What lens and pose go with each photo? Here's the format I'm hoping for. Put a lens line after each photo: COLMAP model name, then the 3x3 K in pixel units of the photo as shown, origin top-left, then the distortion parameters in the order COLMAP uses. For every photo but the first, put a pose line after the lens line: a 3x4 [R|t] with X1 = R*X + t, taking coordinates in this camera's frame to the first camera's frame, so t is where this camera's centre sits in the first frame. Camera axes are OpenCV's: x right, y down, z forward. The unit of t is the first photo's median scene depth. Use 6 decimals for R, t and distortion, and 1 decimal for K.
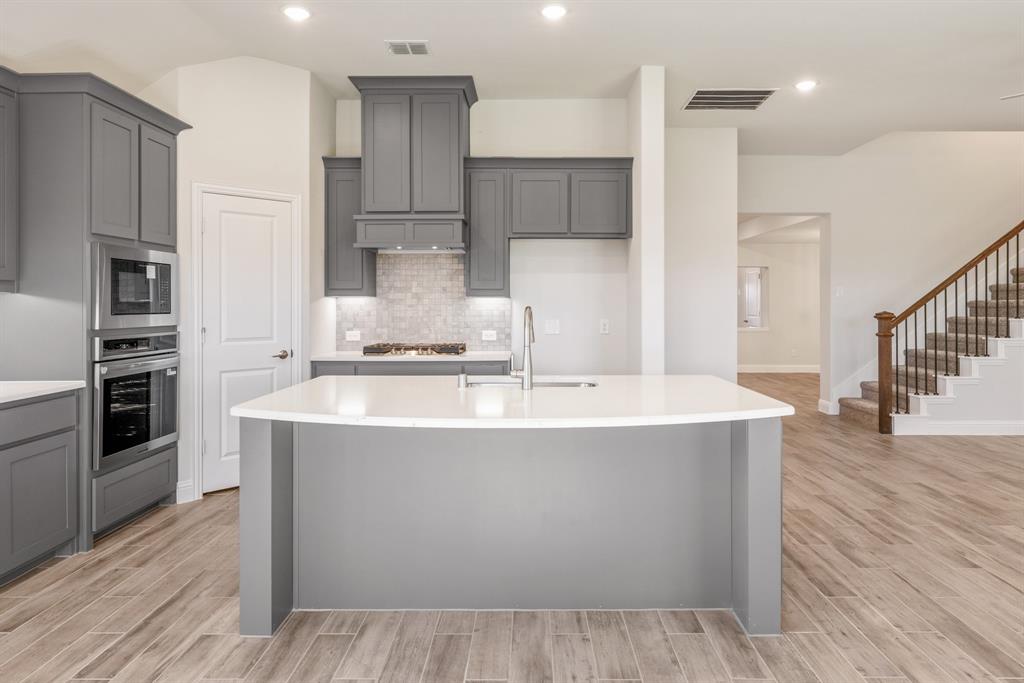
lens RADIAL K [[626.4, 0, 523.7], [0, 626.4, 305.4], [0, 0, 1]] dist [-0.001653, -0.001015]
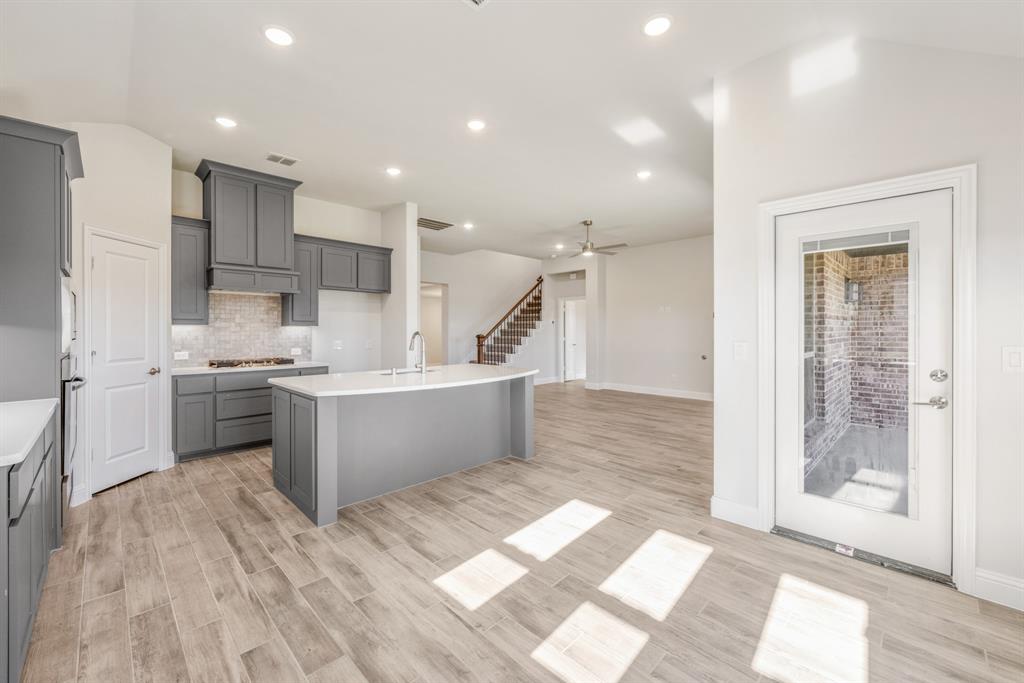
lens RADIAL K [[415.5, 0, 508.2], [0, 415.5, 332.0], [0, 0, 1]] dist [-0.001041, 0.000025]
pose [[0.708939, -0.002866, 0.705264, -0.435219], [0.002022, 0.999996, 0.002030, 0.000051], [-0.705267, -0.000013, 0.708942, -0.075232]]
